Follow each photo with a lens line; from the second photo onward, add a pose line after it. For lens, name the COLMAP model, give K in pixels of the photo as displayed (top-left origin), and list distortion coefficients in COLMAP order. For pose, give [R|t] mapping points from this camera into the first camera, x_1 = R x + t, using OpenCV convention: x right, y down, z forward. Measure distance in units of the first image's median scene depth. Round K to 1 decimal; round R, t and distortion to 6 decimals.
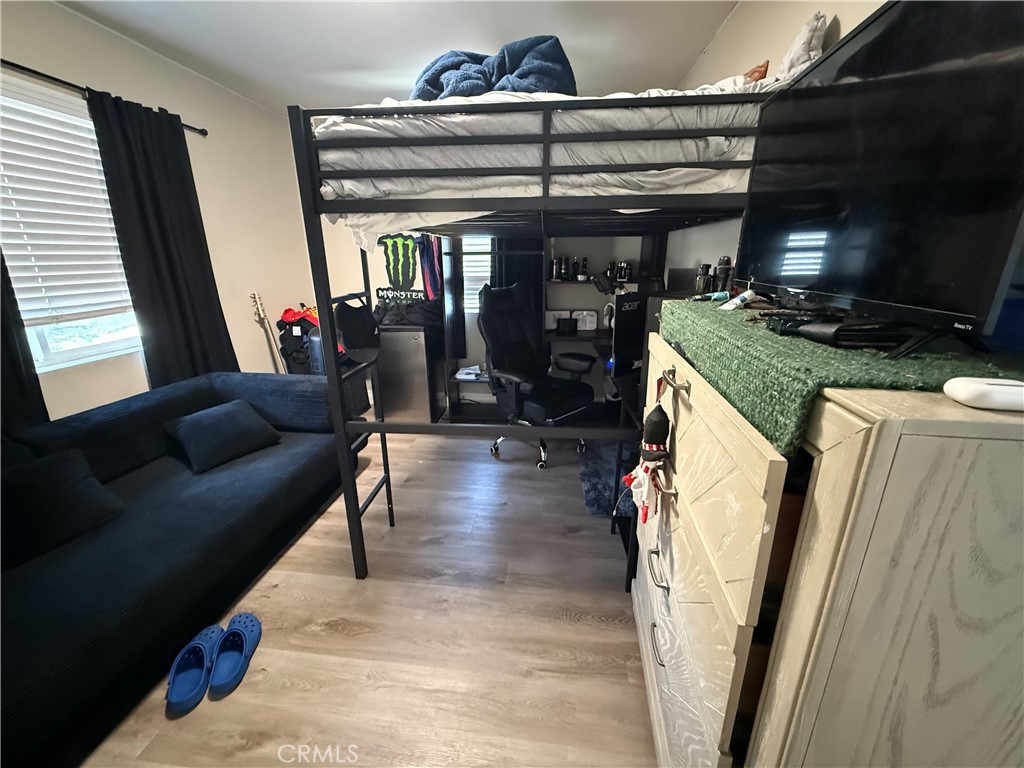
lens RADIAL K [[408.2, 0, 510.2], [0, 408.2, 384.1], [0, 0, 1]] dist [0.000303, 0.000144]
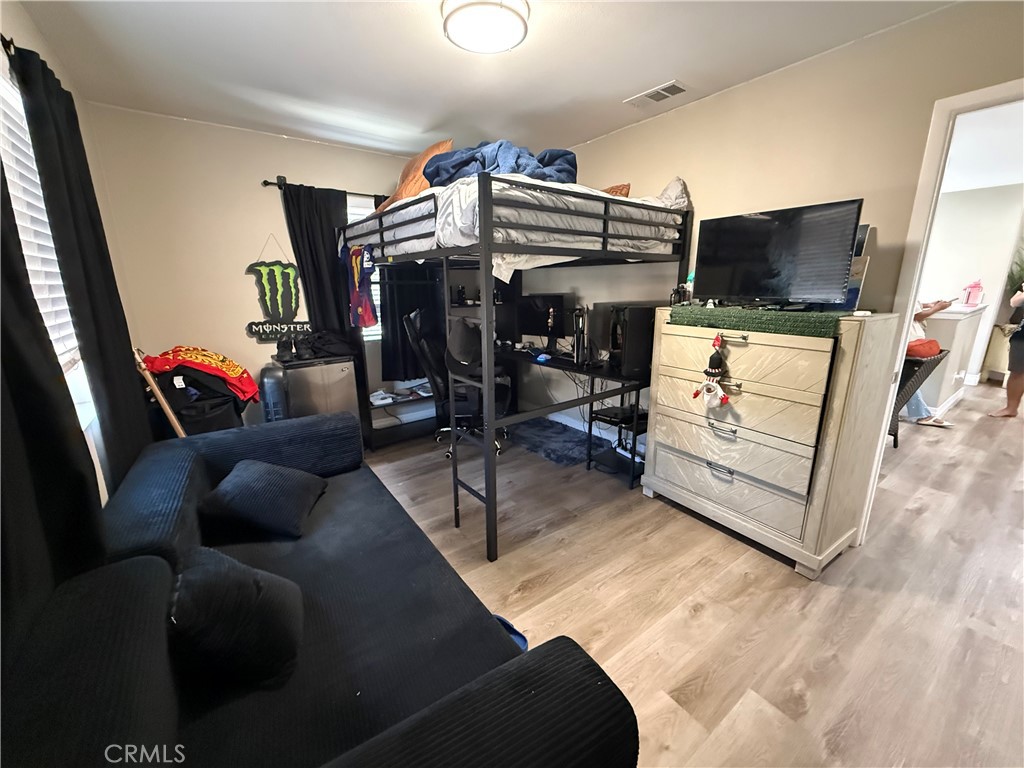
lens RADIAL K [[408.2, 0, 510.2], [0, 408.2, 384.1], [0, 0, 1]] dist [0.000303, 0.000144]
pose [[0.735007, -0.161681, 0.658501, -1.004009], [0.205144, 0.978666, 0.011313, -0.013735], [-0.646282, 0.126772, 0.752495, 0.041968]]
